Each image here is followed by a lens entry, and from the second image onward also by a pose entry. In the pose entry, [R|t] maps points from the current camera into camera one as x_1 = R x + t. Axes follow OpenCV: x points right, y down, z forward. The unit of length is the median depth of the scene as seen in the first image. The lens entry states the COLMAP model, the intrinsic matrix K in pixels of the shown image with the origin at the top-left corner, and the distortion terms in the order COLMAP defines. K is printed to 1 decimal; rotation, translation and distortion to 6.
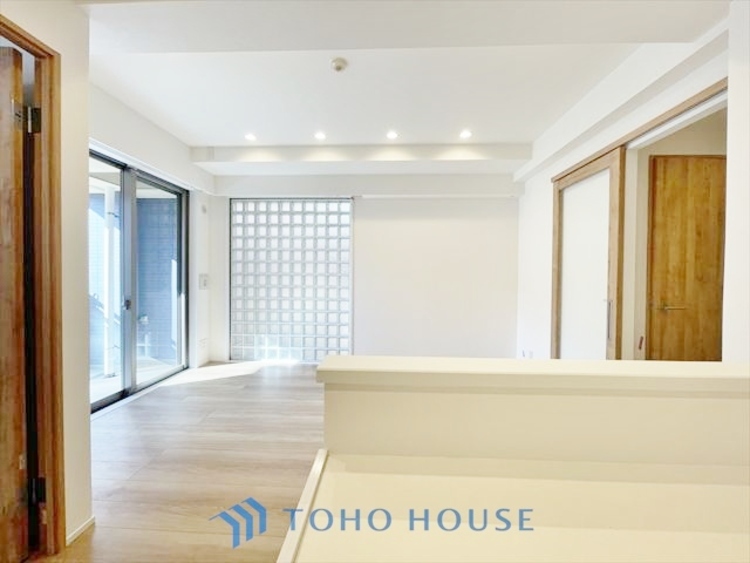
lens RADIAL K [[303.4, 0, 370.9], [0, 303.4, 276.3], [0, 0, 1]] dist [-0.009397, 0.001438]
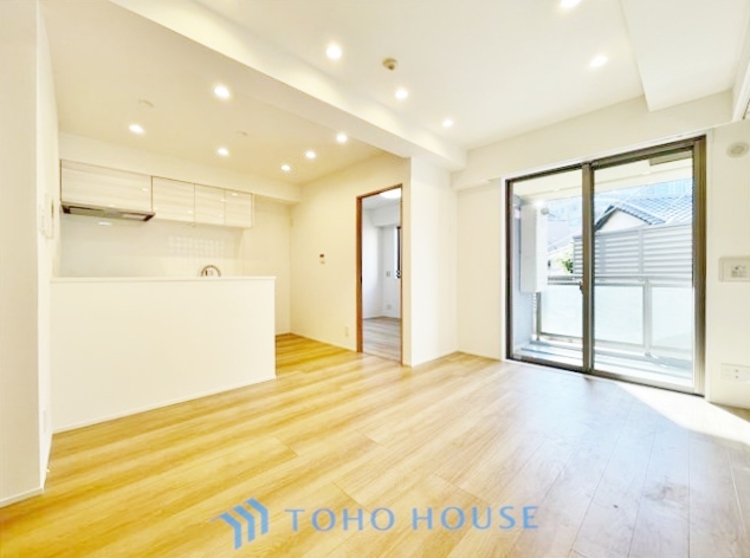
lens RADIAL K [[304.0, 0, 370.8], [0, 304.0, 276.9], [0, 0, 1]] dist [-0.004370, 0.000044]
pose [[-0.686413, -0.002035, -0.727209, 0.407785], [-0.009814, 0.999931, 0.006464, 0.039052], [0.727146, 0.011574, -0.686386, 0.950778]]
